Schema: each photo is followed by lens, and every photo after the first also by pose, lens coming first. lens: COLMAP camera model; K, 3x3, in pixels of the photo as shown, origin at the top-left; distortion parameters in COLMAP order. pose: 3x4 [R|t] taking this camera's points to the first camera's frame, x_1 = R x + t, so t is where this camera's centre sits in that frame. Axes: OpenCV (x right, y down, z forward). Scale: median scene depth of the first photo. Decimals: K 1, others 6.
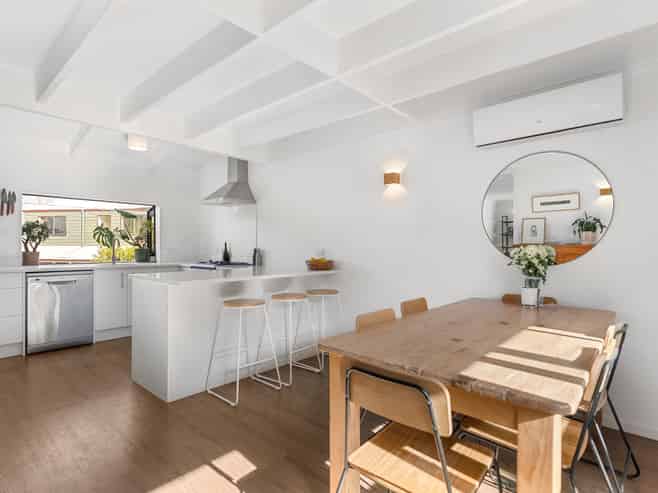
lens RADIAL K [[358.2, 0, 329.0], [0, 358.2, 246.5], [0, 0, 1]] dist [-0.003876, -0.000969]
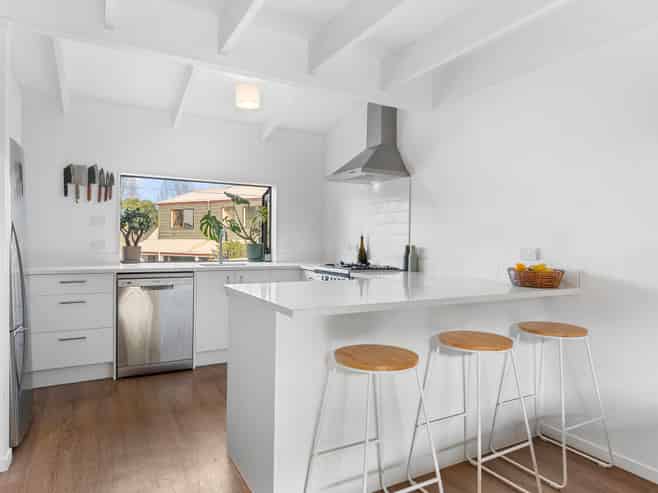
lens RADIAL K [[408.6, 0, 329.0], [0, 408.6, 246.5], [0, 0, 1]] dist [0.000380, 0.000021]
pose [[0.945128, 0.012168, -0.326473, -0.099899], [-0.008406, 0.999881, 0.012932, -0.000875], [0.326591, -0.009478, 0.945118, 0.256003]]
